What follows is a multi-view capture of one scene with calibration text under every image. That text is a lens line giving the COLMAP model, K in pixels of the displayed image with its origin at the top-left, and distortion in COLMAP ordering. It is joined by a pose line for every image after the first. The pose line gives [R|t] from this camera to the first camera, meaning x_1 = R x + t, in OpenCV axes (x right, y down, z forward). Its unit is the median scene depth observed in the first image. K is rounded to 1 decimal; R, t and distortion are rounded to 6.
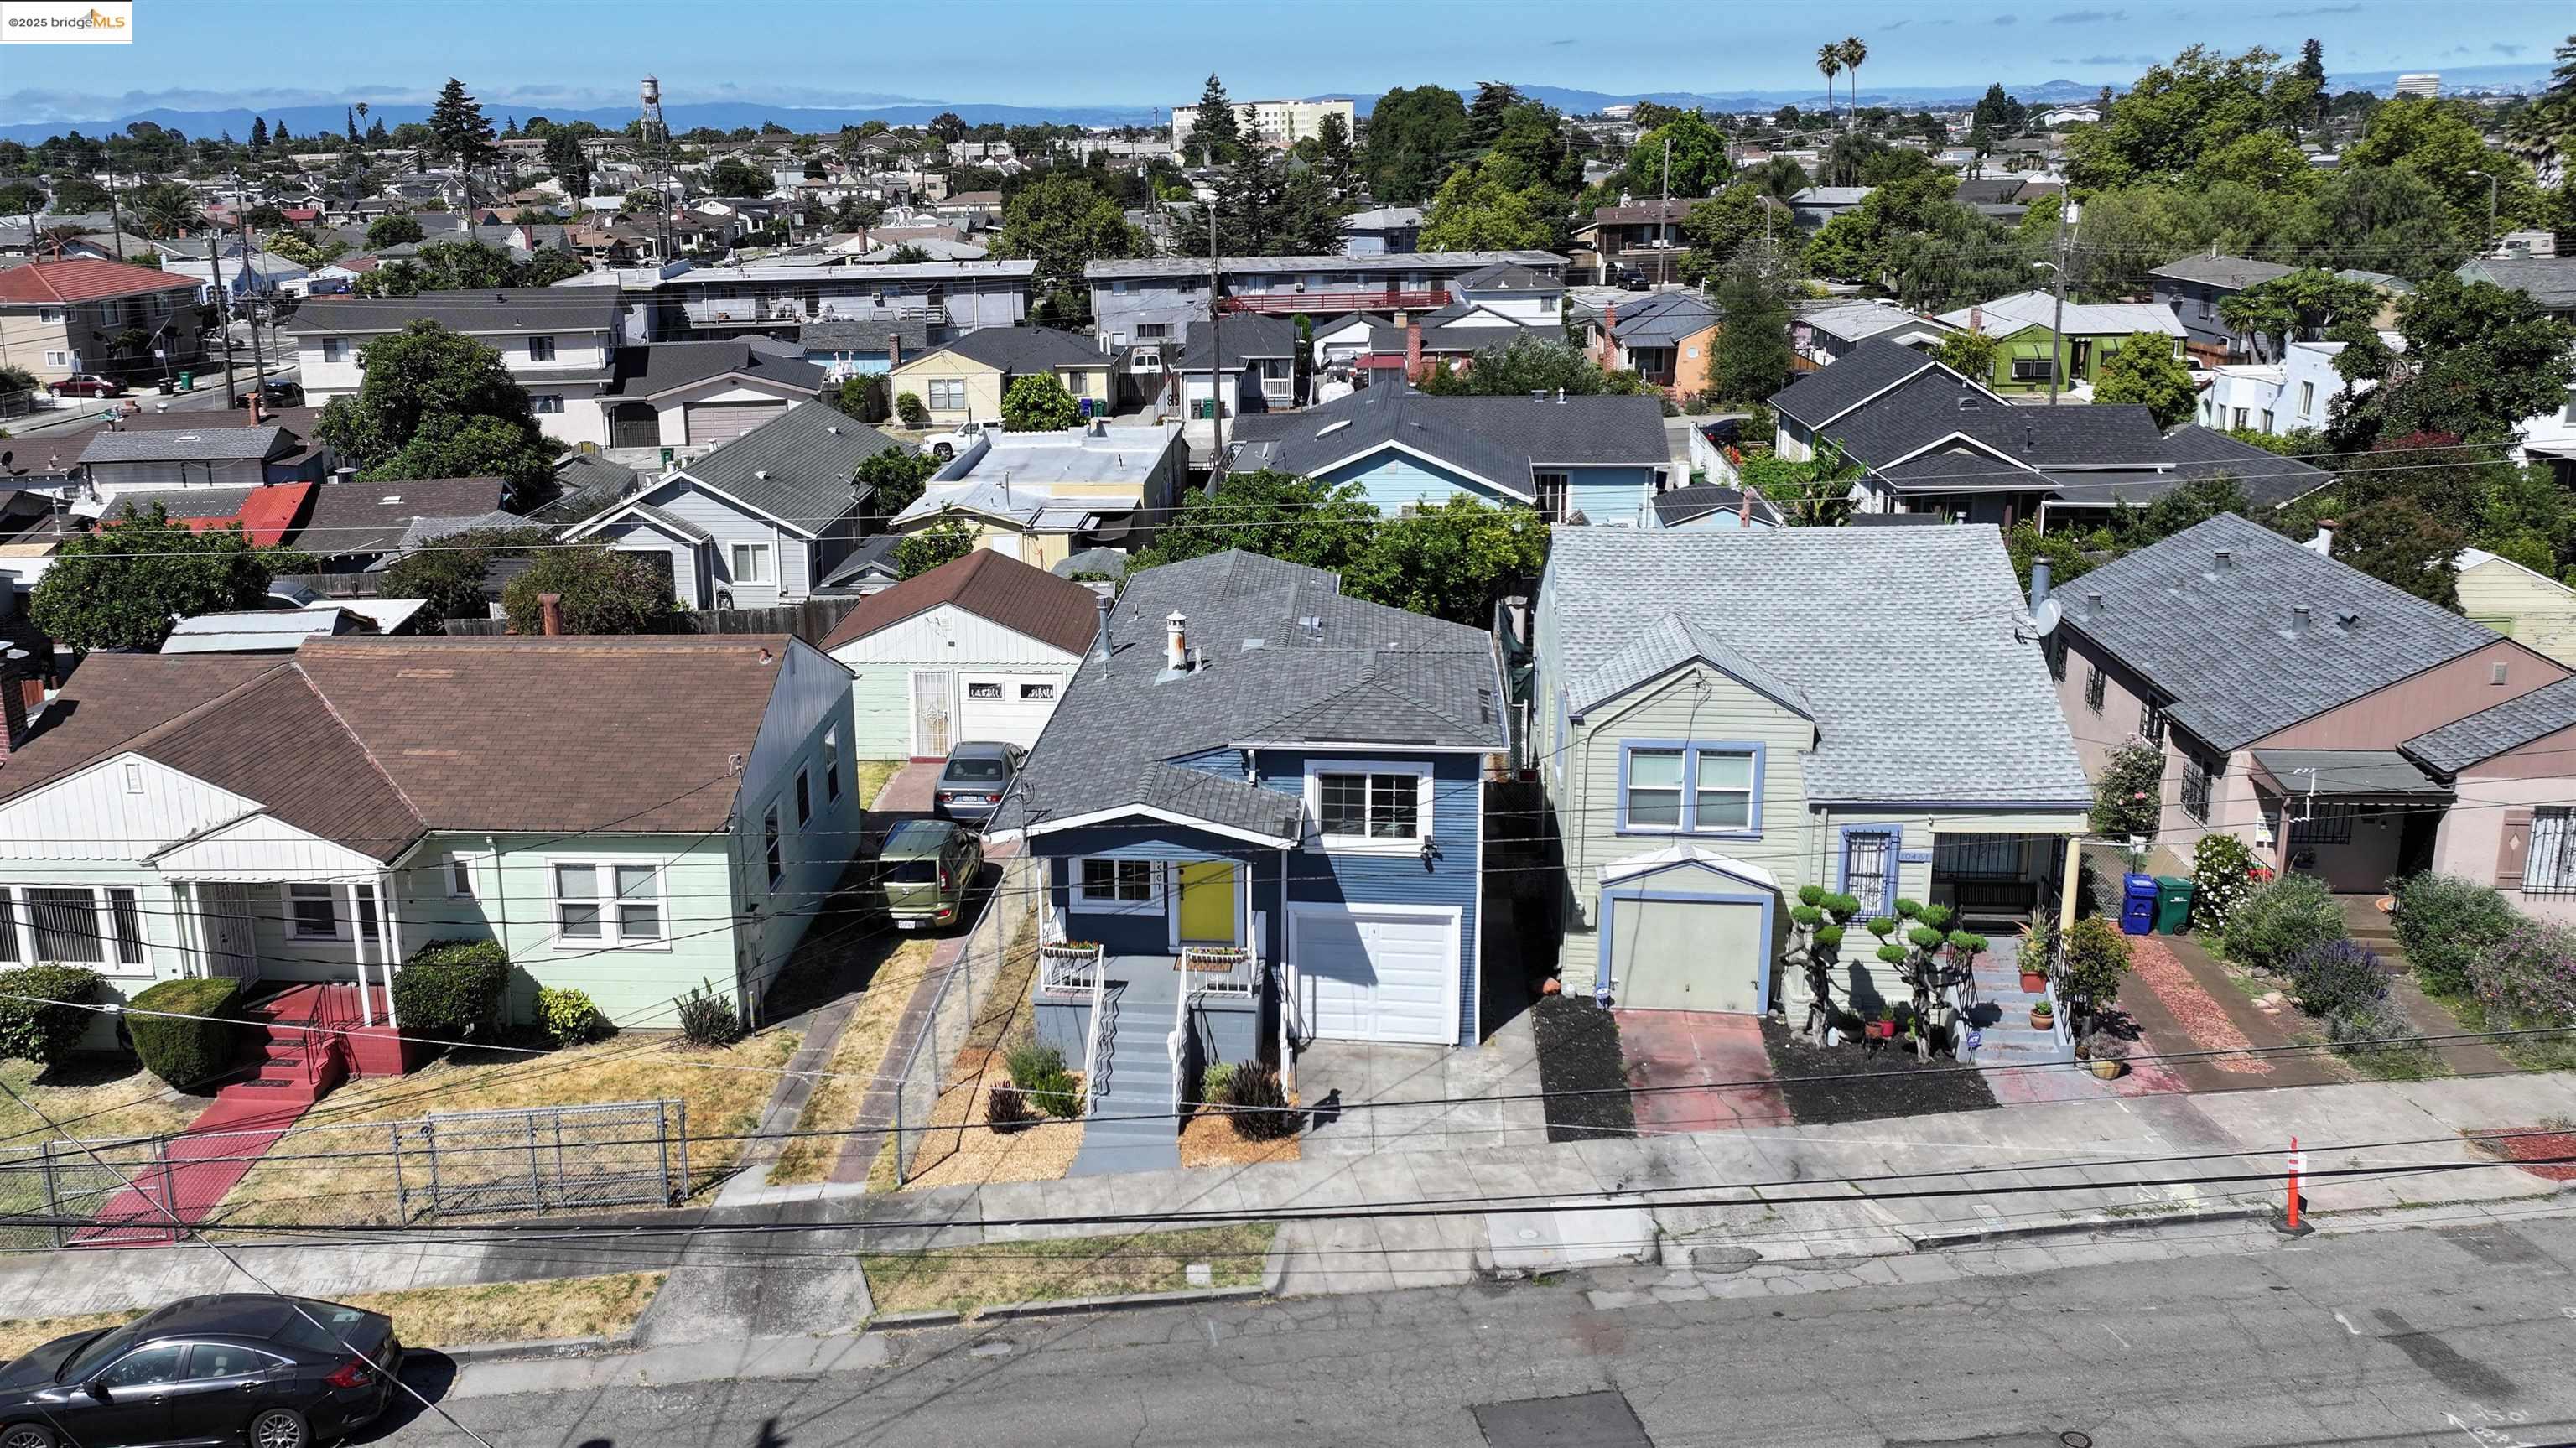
lens RADIAL K [[2044.2, 0, 1113.1], [0, 2044.2, 648.9], [0, 0, 1]] dist [0.006411, 0.005516]
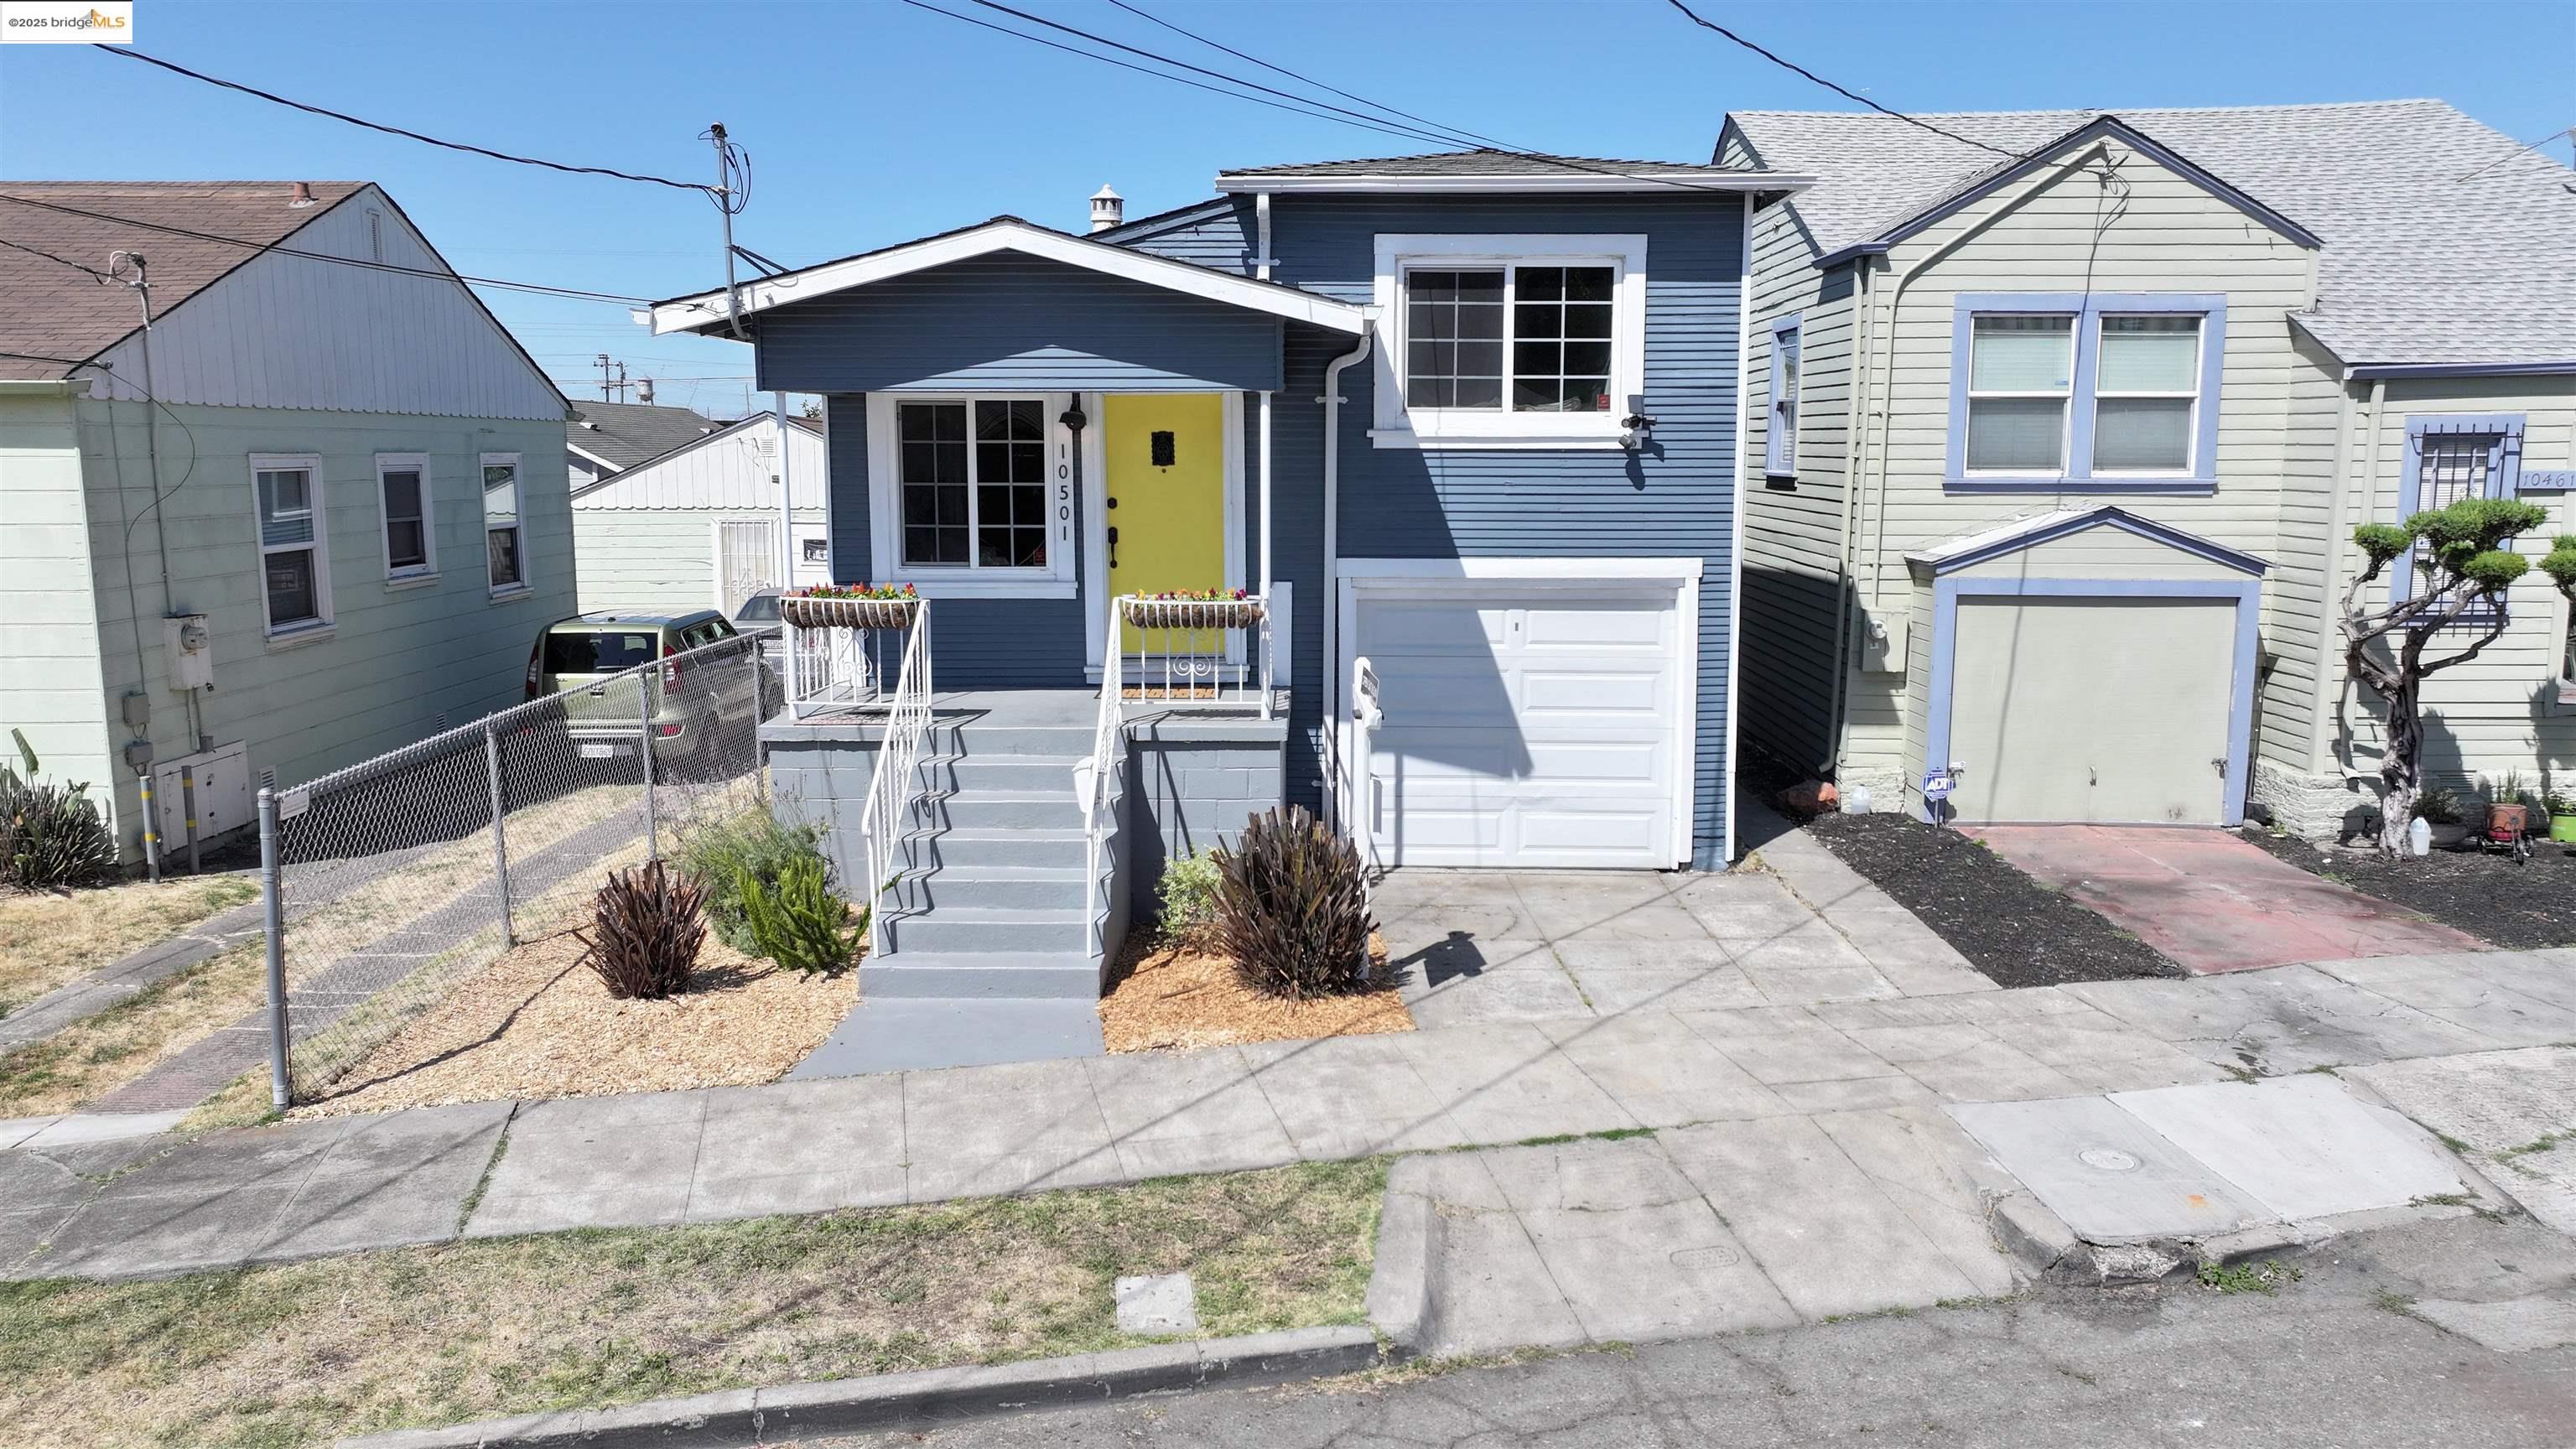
lens RADIAL K [[1792.9, 0, 1288.0], [0, 1792.9, 724.5], [0, 0, 1]] dist [0.002383, 0.008076]
pose [[0.992635, 0.001532, 0.121137, 0.024023], [0.010623, 0.994967, -0.099635, 0.205078], [-0.120680, 0.100188, 0.987623, 0.602542]]
